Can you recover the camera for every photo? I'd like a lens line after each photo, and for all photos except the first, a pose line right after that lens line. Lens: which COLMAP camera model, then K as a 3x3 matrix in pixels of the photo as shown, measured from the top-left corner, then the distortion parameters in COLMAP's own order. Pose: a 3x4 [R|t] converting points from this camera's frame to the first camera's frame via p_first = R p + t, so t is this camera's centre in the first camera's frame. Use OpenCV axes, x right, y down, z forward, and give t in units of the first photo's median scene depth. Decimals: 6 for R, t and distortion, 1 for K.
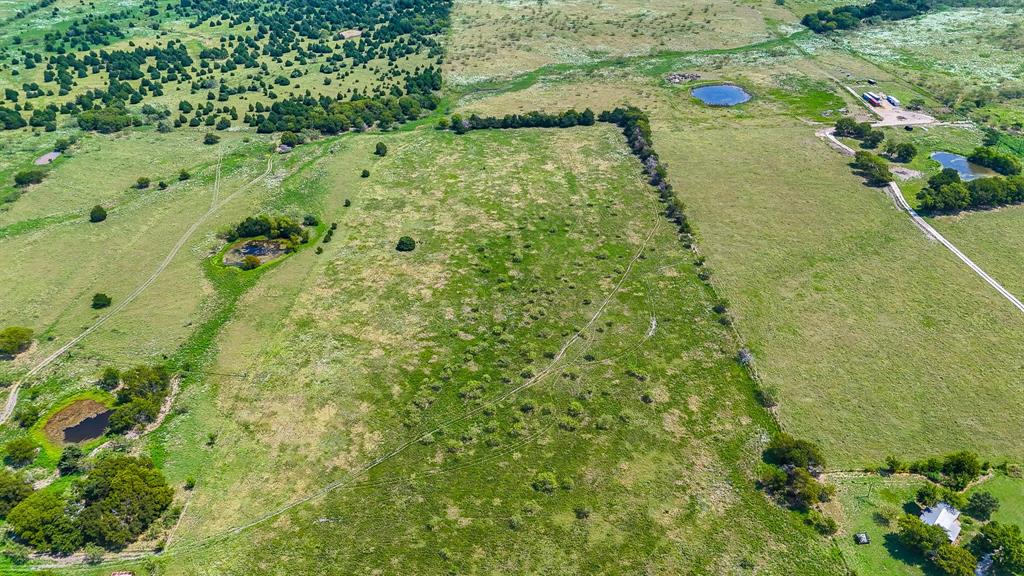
lens RADIAL K [[757.4, 0, 509.4], [0, 757.4, 269.5], [0, 0, 1]] dist [0.073425, -0.071895]
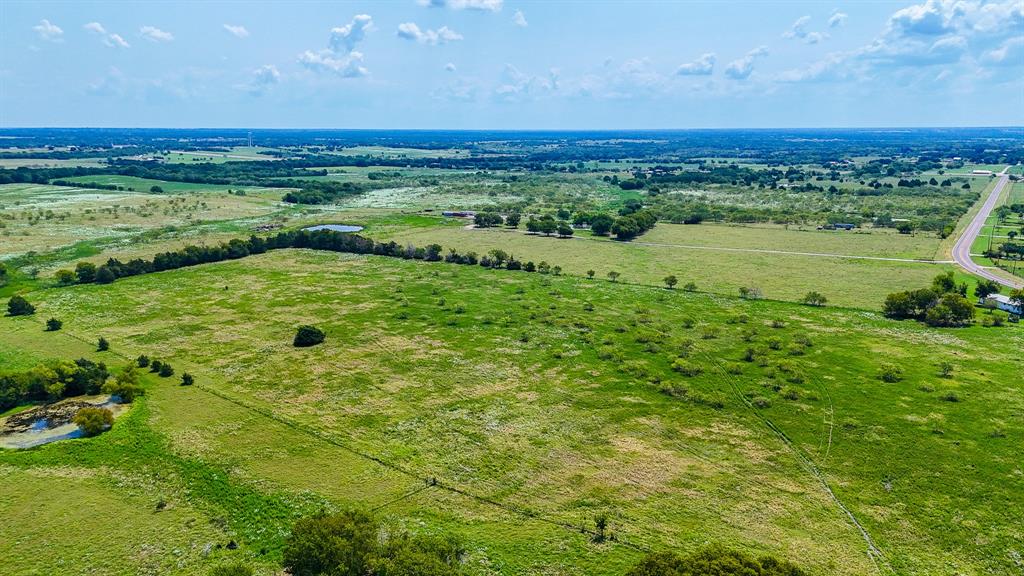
lens RADIAL K [[757.4, 0, 510.6], [0, 757.4, 288.0], [0, 0, 1]] dist [0.073425, -0.071895]
pose [[0.588511, -0.146399, 0.795124, -0.497065], [0.407286, 0.903246, -0.135146, 0.079285], [-0.698407, 0.403378, 0.591197, 0.433598]]
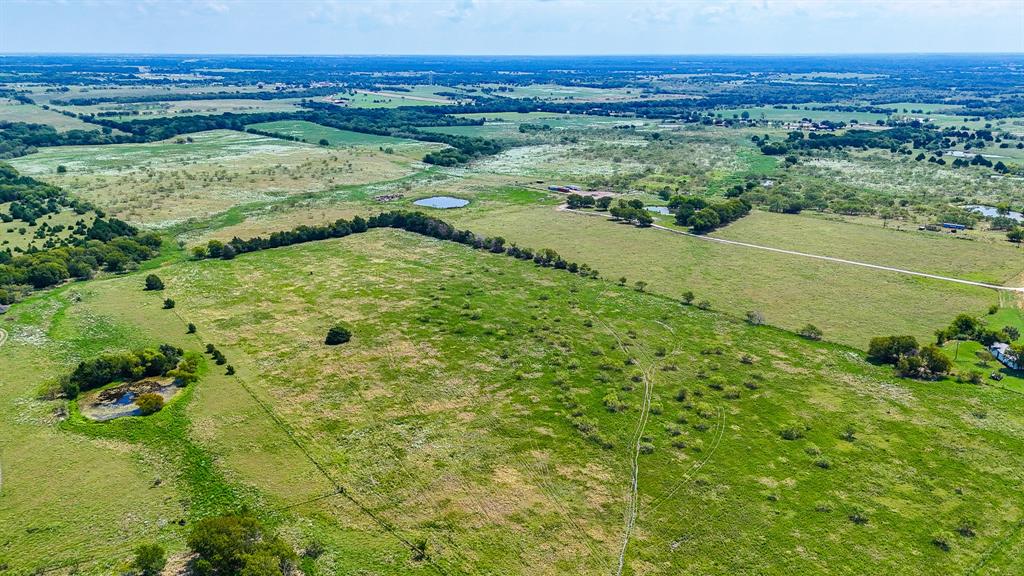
lens RADIAL K [[757.4, 0, 508.6], [0, 757.4, 304.5], [0, 0, 1]] dist [0.073425, -0.071895]
pose [[0.769674, -0.180590, 0.612364, -0.437104], [0.316036, 0.941170, -0.119666, 0.079470], [-0.554728, 0.285633, 0.781467, 0.242832]]
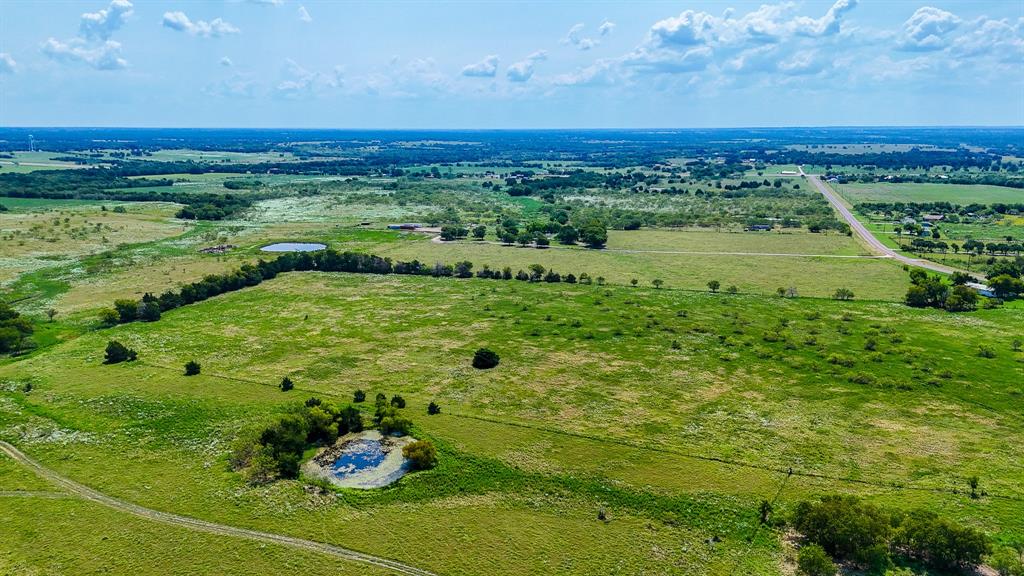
lens RADIAL K [[757.4, 0, 511.9], [0, 757.4, 291.4], [0, 0, 1]] dist [0.073425, -0.071895]
pose [[0.347309, -0.177997, 0.920703, -0.684209], [0.478198, 0.878188, -0.010608, -0.062454], [-0.806662, 0.443962, 0.390121, 0.621422]]
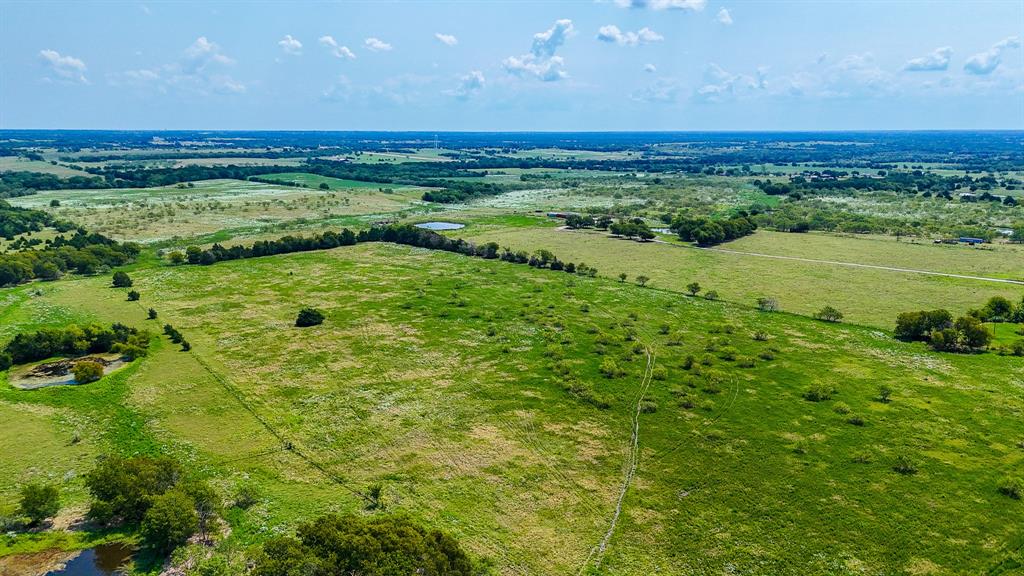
lens RADIAL K [[757.4, 0, 508.9], [0, 757.4, 287.0], [0, 0, 1]] dist [0.073425, -0.071895]
pose [[0.773762, -0.107019, 0.624371, -0.399903], [0.312536, 0.921811, -0.229314, 0.150325], [-0.551011, 0.372573, 0.746710, 0.308970]]
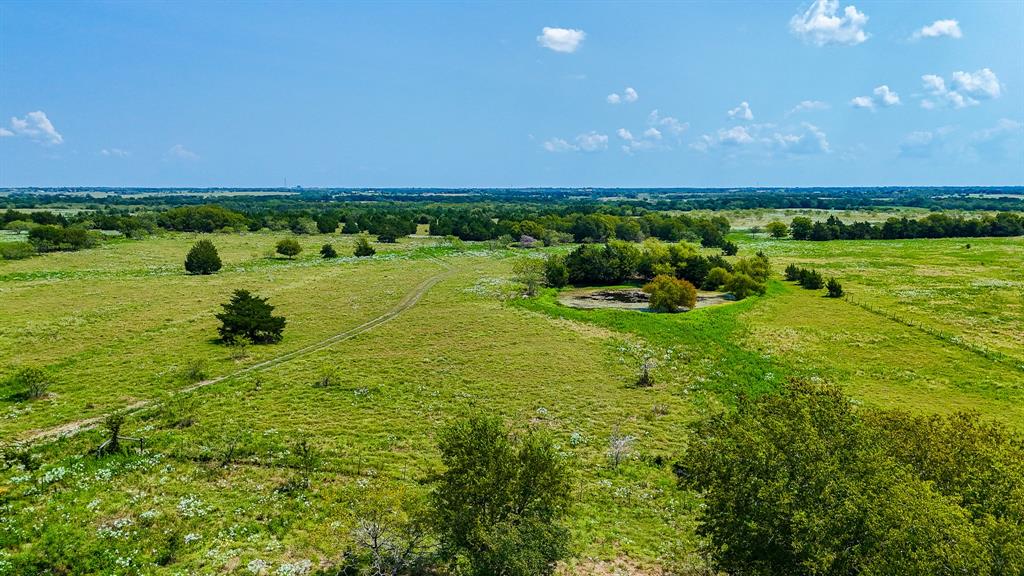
lens RADIAL K [[757.4, 0, 513.2], [0, 757.4, 293.0], [0, 0, 1]] dist [0.073425, -0.071895]
pose [[0.999695, 0.023243, -0.008381, -0.357868], [-0.024661, 0.917692, -0.396525, 0.108090], [-0.001525, 0.396611, 0.917985, 0.618853]]
